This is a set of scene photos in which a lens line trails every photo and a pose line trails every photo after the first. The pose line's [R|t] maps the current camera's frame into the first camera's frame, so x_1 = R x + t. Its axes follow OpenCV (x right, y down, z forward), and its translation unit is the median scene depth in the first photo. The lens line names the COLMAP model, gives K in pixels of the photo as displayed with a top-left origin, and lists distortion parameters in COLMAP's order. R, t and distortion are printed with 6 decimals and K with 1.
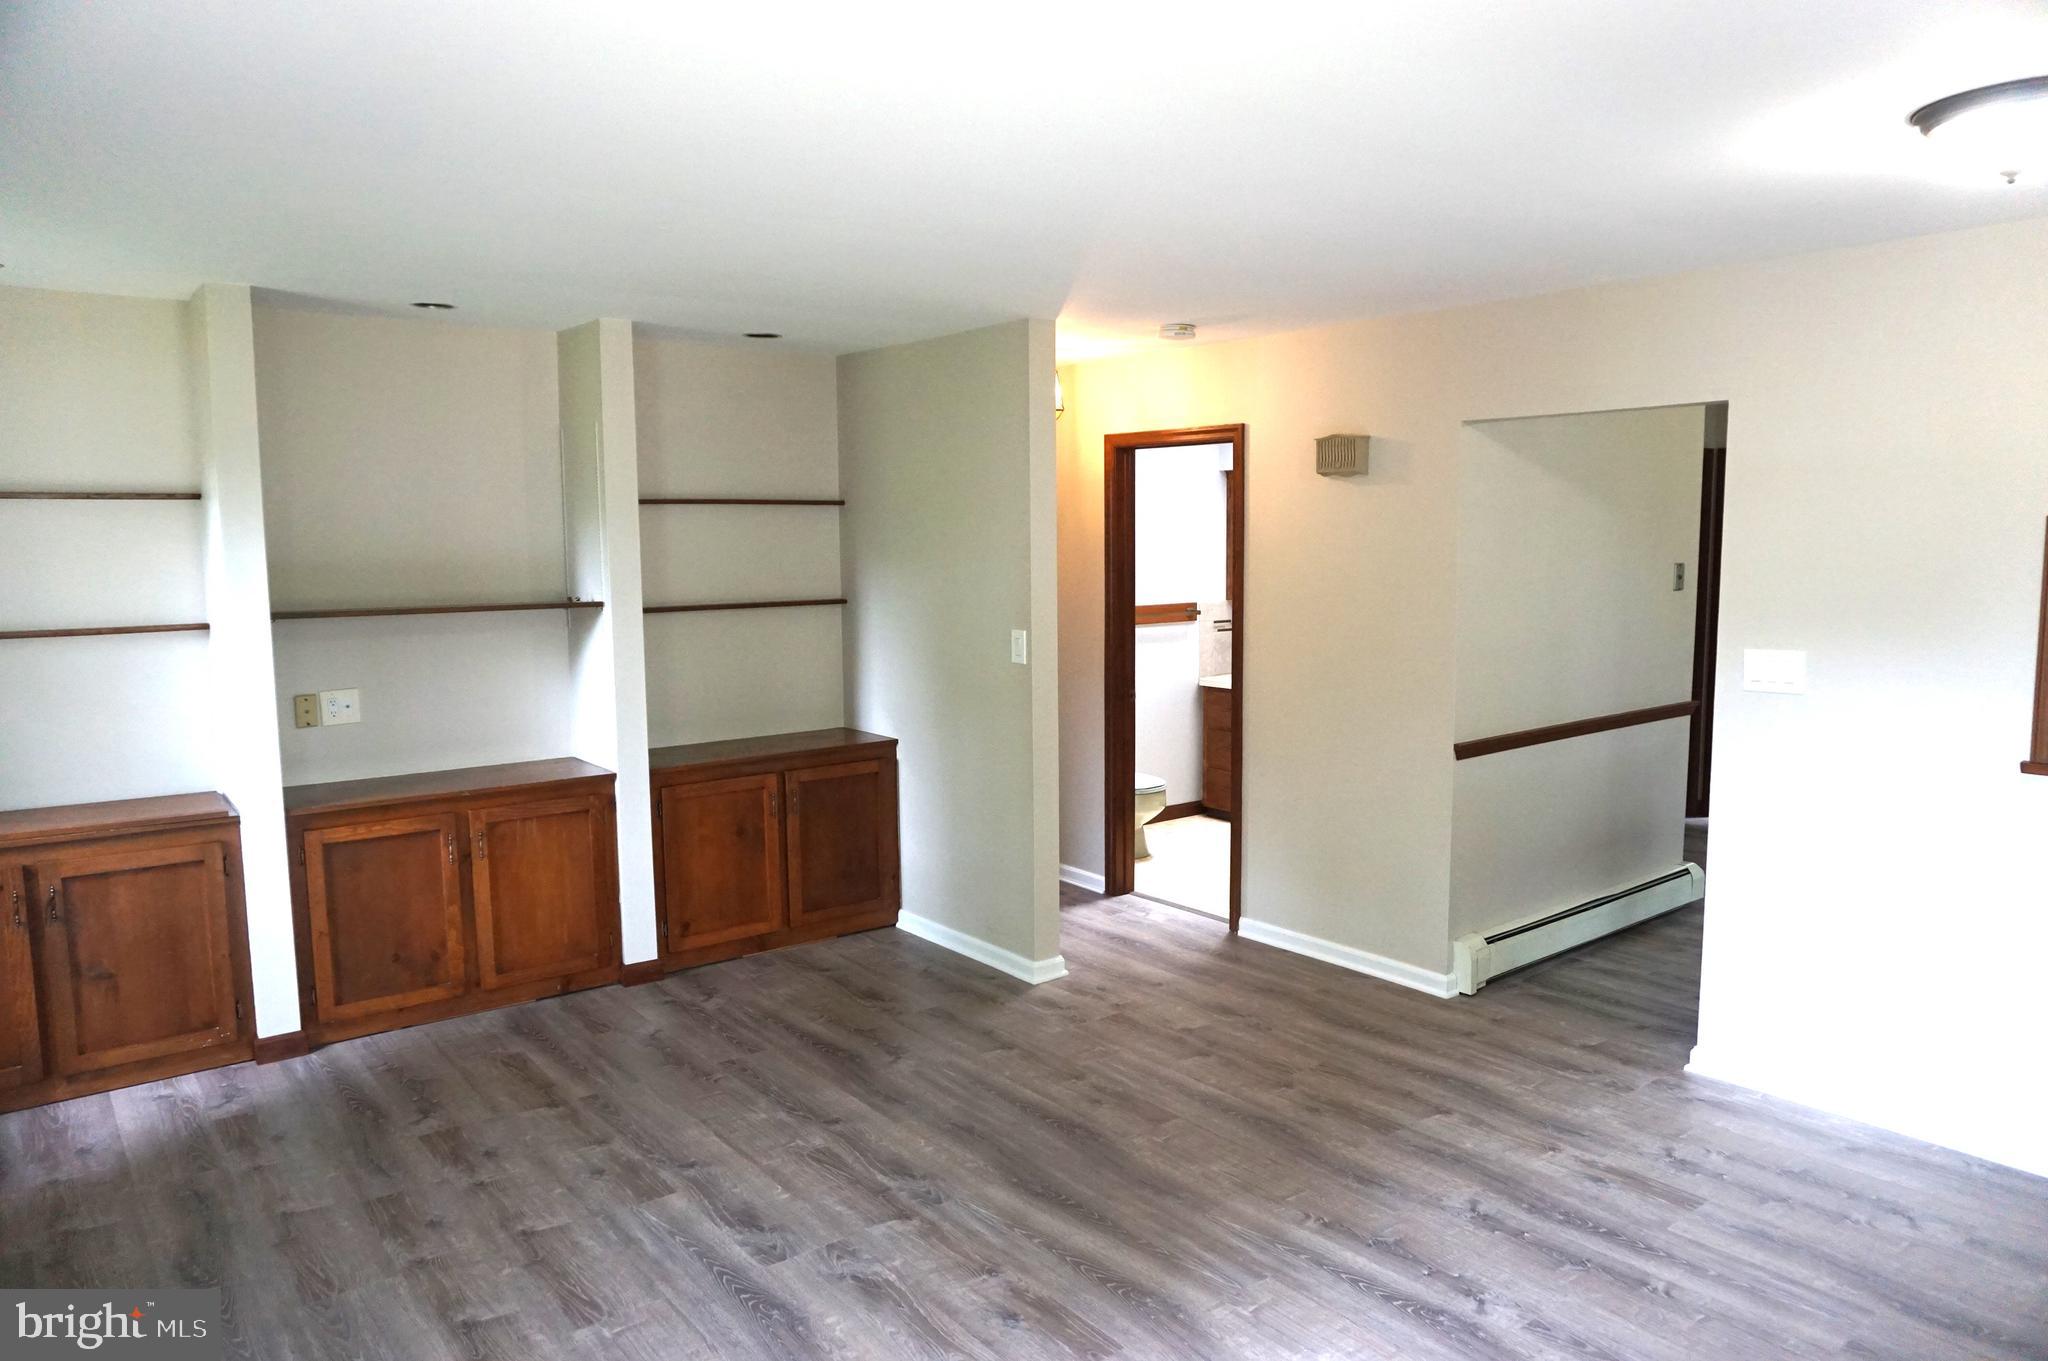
lens RADIAL K [[1363.2, 0, 1042.8], [0, 1363.2, 690.1], [0, 0, 1]] dist [-0.032225, 0.004355]
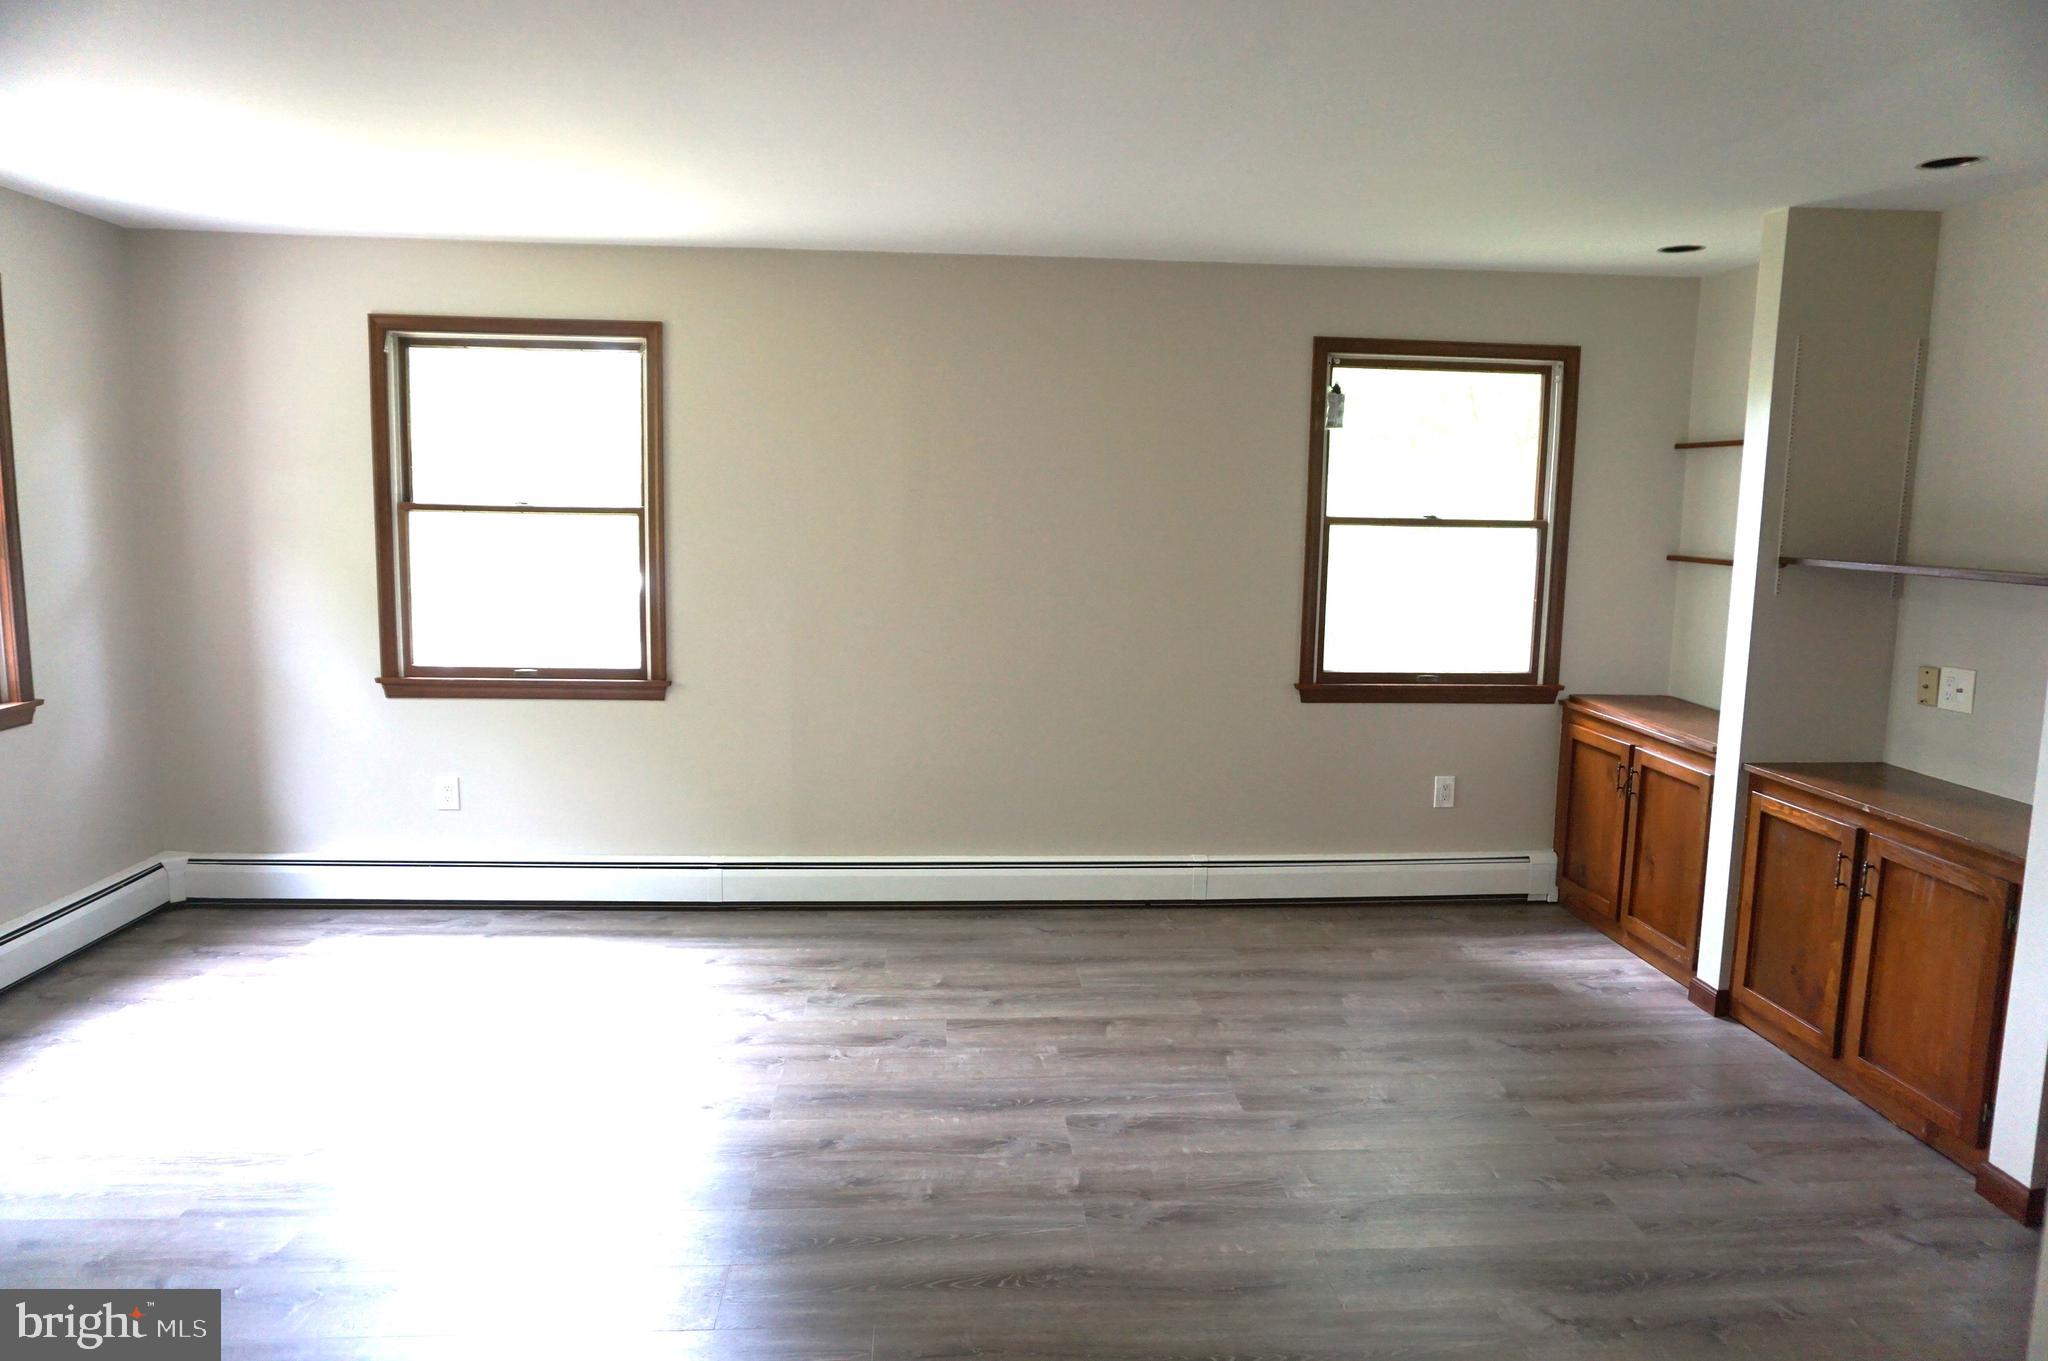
lens RADIAL K [[1363.2, 0, 1042.8], [0, 1363.2, 690.1], [0, 0, 1]] dist [-0.032225, 0.004355]
pose [[-0.567919, 0.111493, -0.815498, 0.571109], [-0.105703, 0.972699, 0.206598, -0.122517], [0.816269, 0.203532, -0.540629, 1.272300]]
